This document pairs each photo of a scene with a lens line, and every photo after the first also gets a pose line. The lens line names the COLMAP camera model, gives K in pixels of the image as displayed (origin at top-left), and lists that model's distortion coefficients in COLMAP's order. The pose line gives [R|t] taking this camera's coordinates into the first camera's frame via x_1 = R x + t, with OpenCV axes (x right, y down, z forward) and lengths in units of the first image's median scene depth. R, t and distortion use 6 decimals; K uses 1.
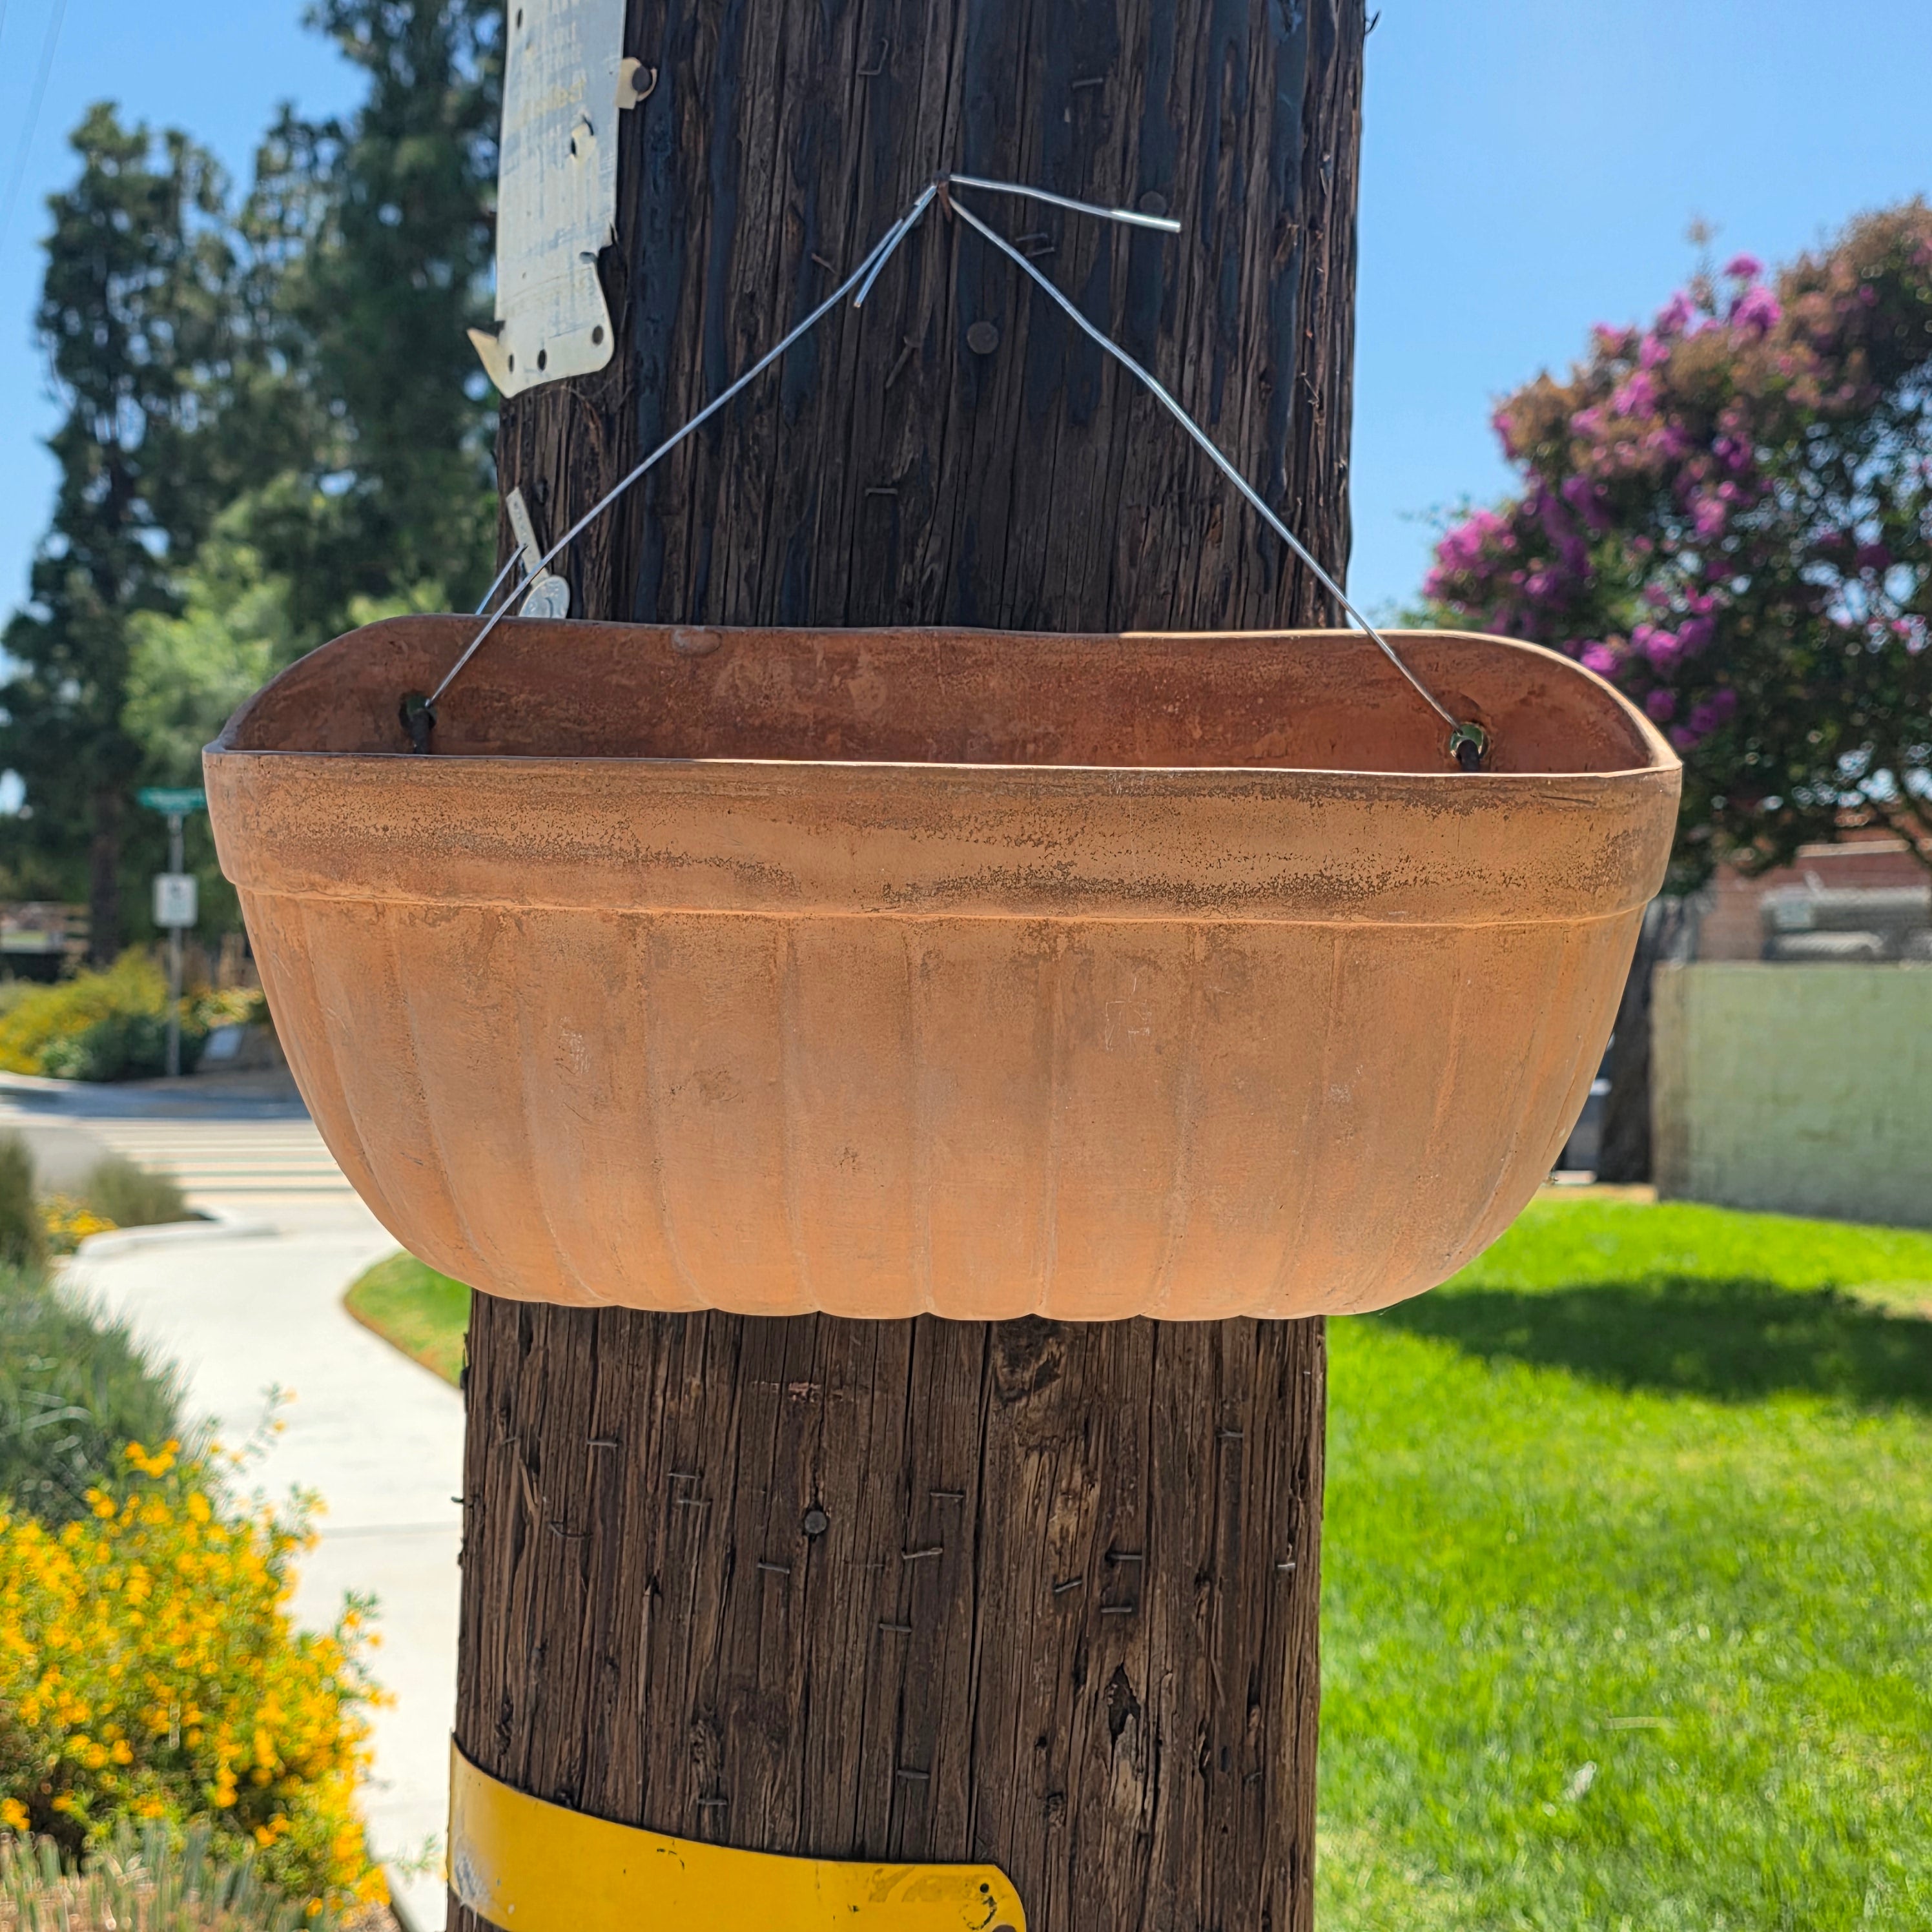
lens RADIAL K [[3042.0, 0, 952.2], [0, 3042.0, 988.5], [0, 0, 1]] dist [0.066052, 0.000000]
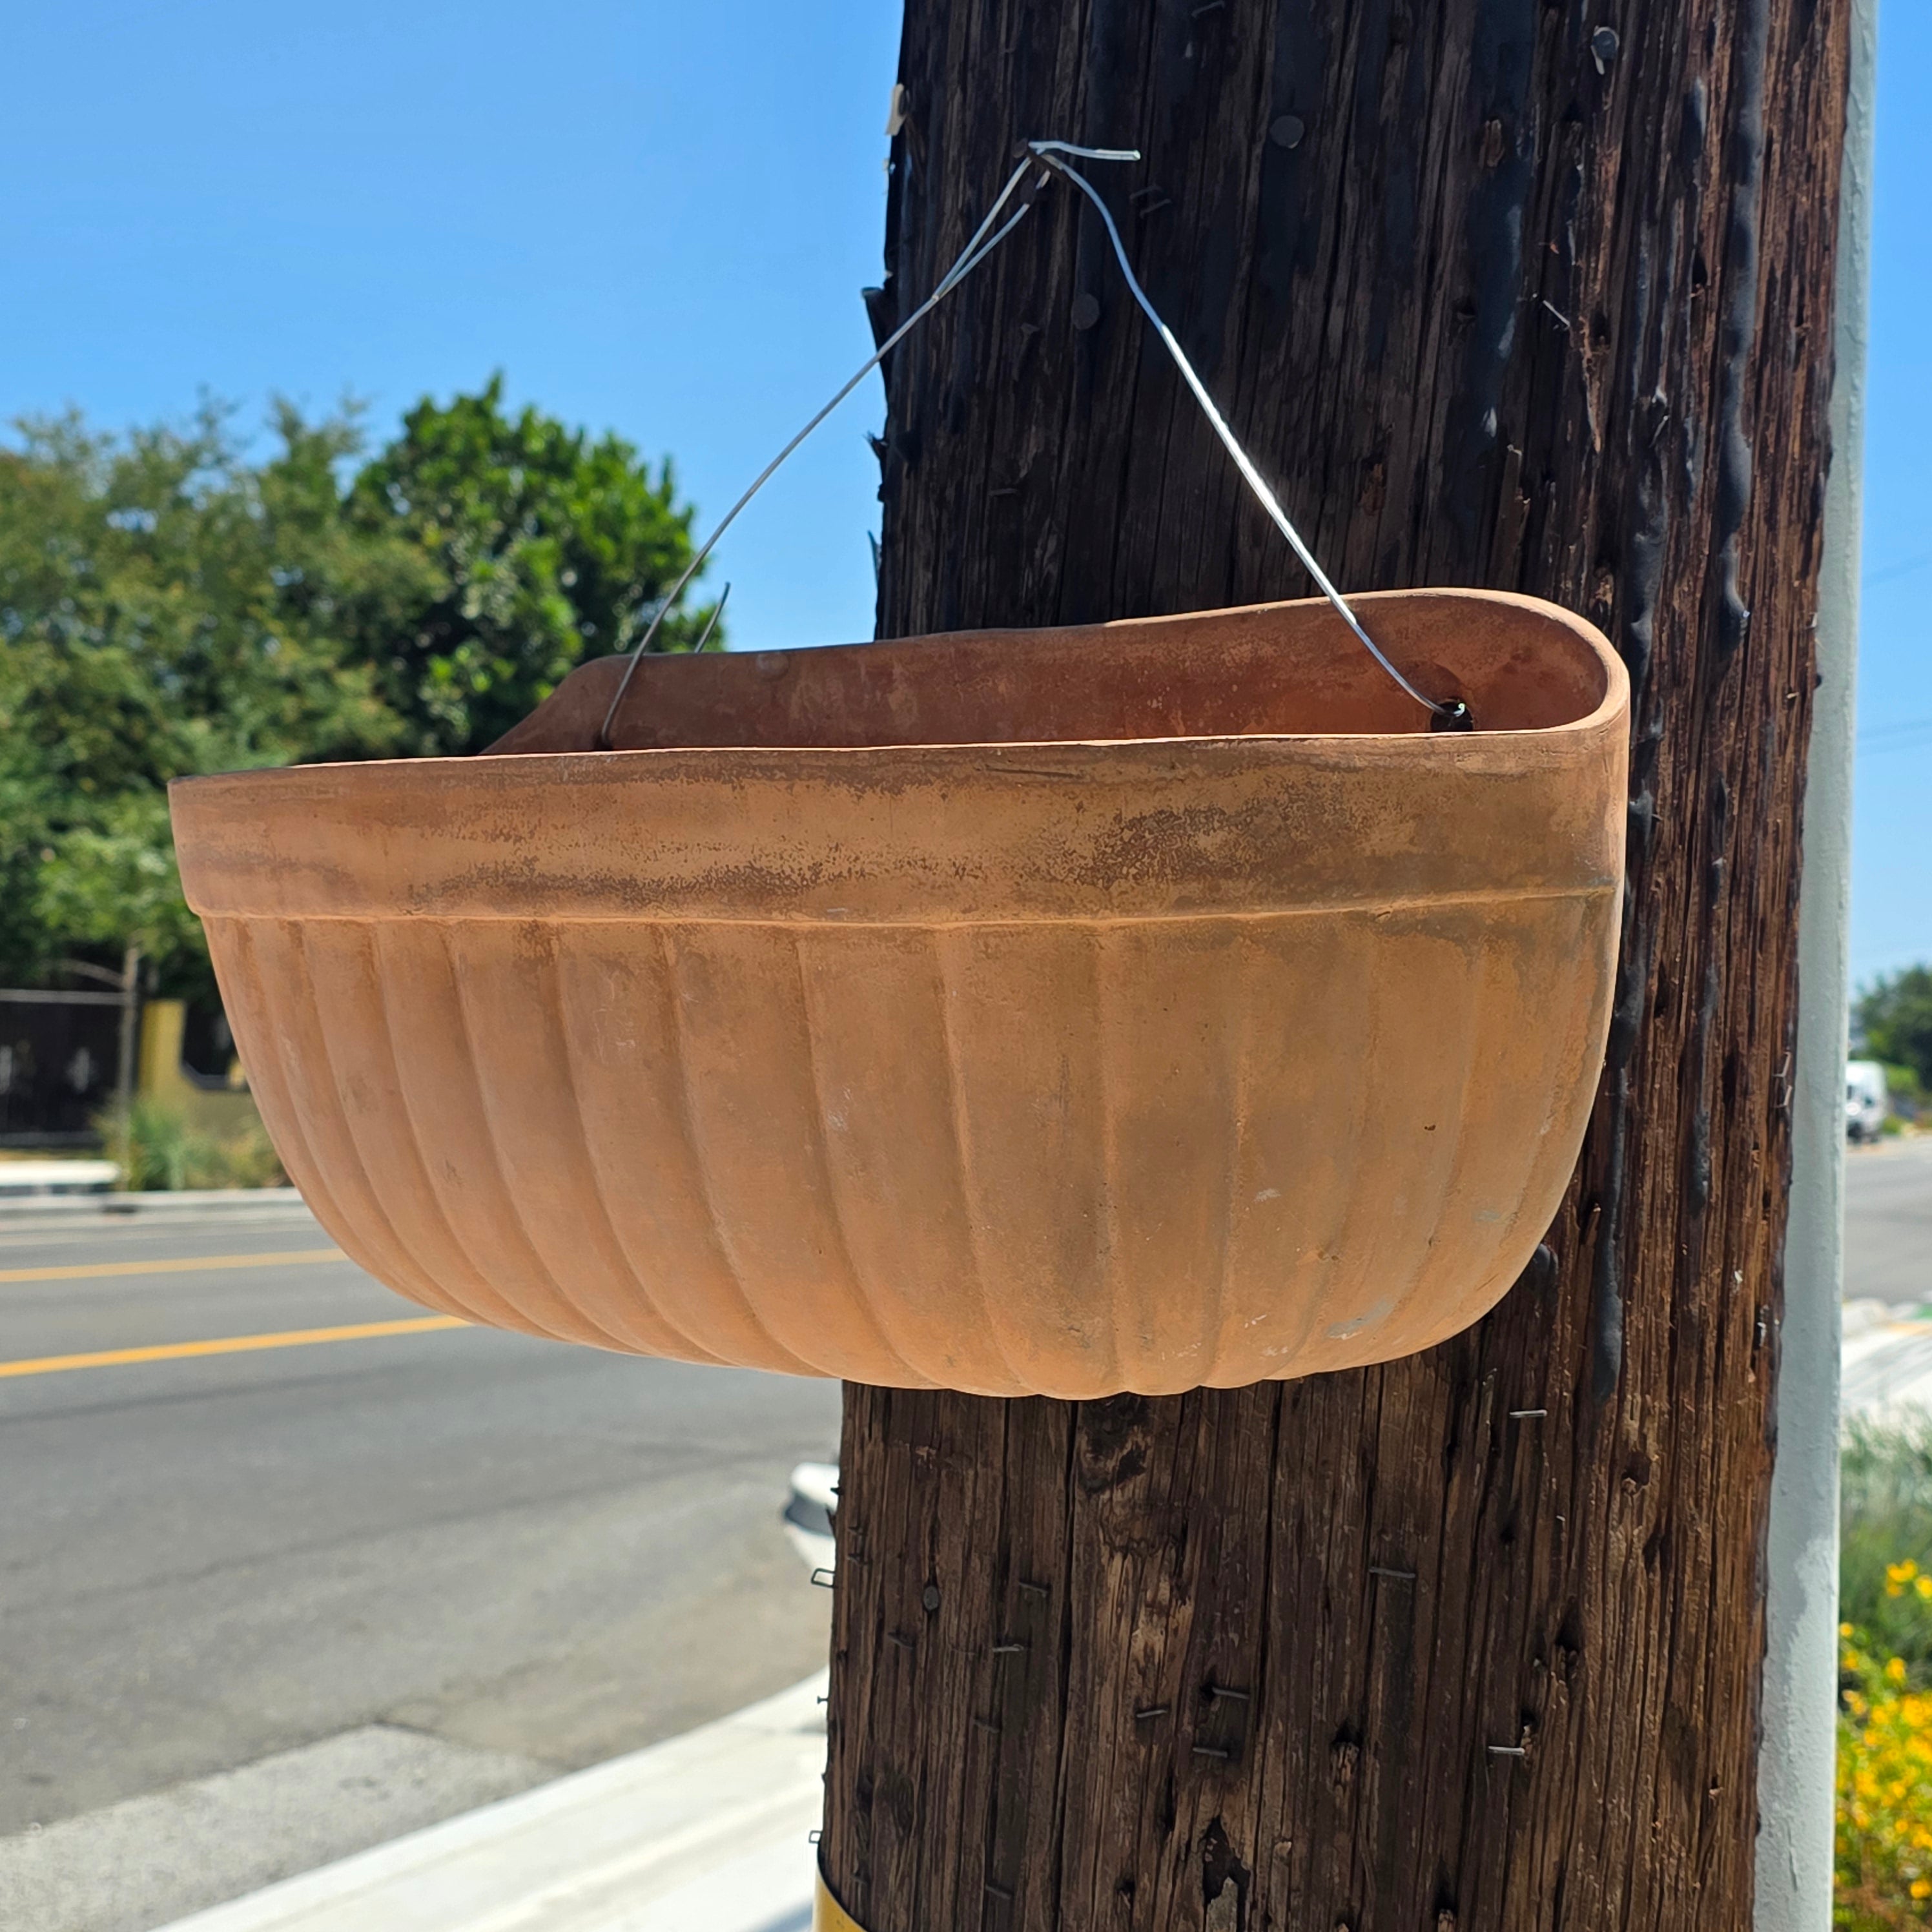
lens RADIAL K [[3042.0, 0, 948.3], [0, 3042.0, 1008.6], [0, 0, 1]] dist [0.066052, 0.000000]
pose [[0.737111, 0.007887, -0.675726, 0.584937], [-0.034888, 0.999043, -0.026396, 0.019038], [0.674871, 0.043031, 0.736680, 0.305497]]
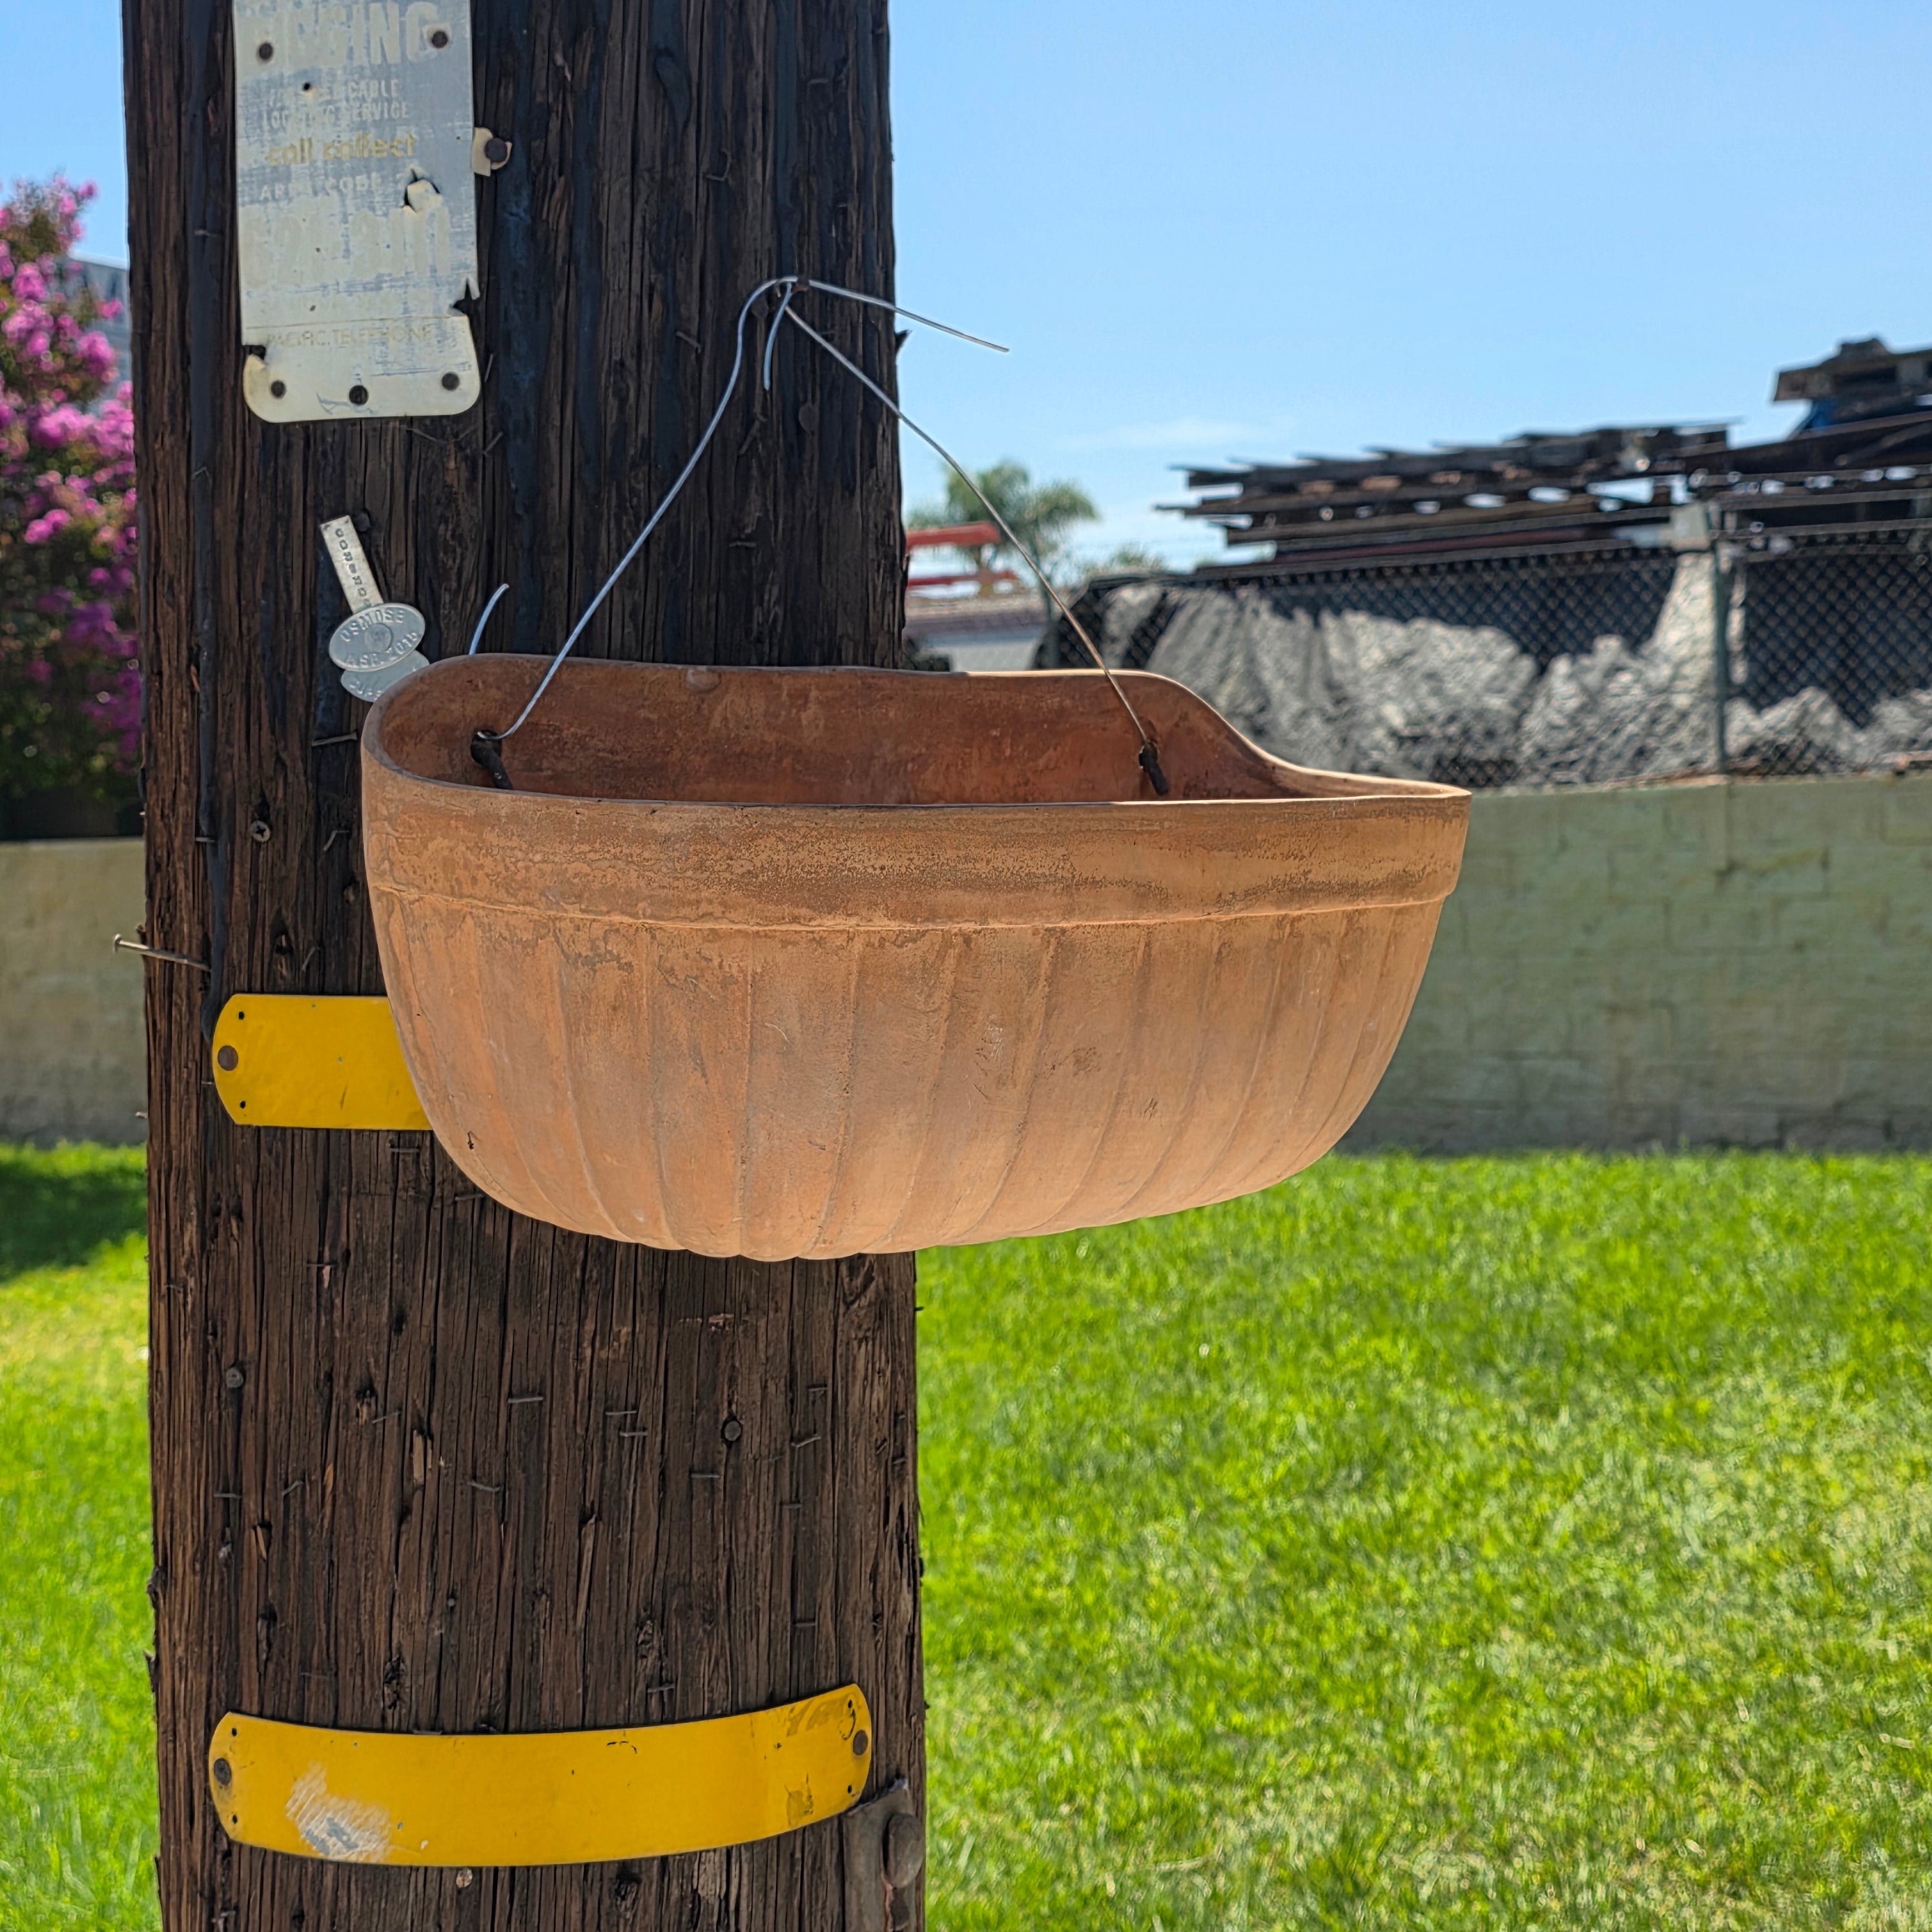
lens RADIAL K [[3042.0, 0, 930.2], [0, 3042.0, 1016.8], [0, 0, 1]] dist [0.066052, 0.000000]
pose [[0.722268, -0.078965, 0.687091, -0.773272], [0.045927, 0.996744, 0.066274, -0.056459], [-0.690087, -0.016311, 0.723542, 0.105238]]
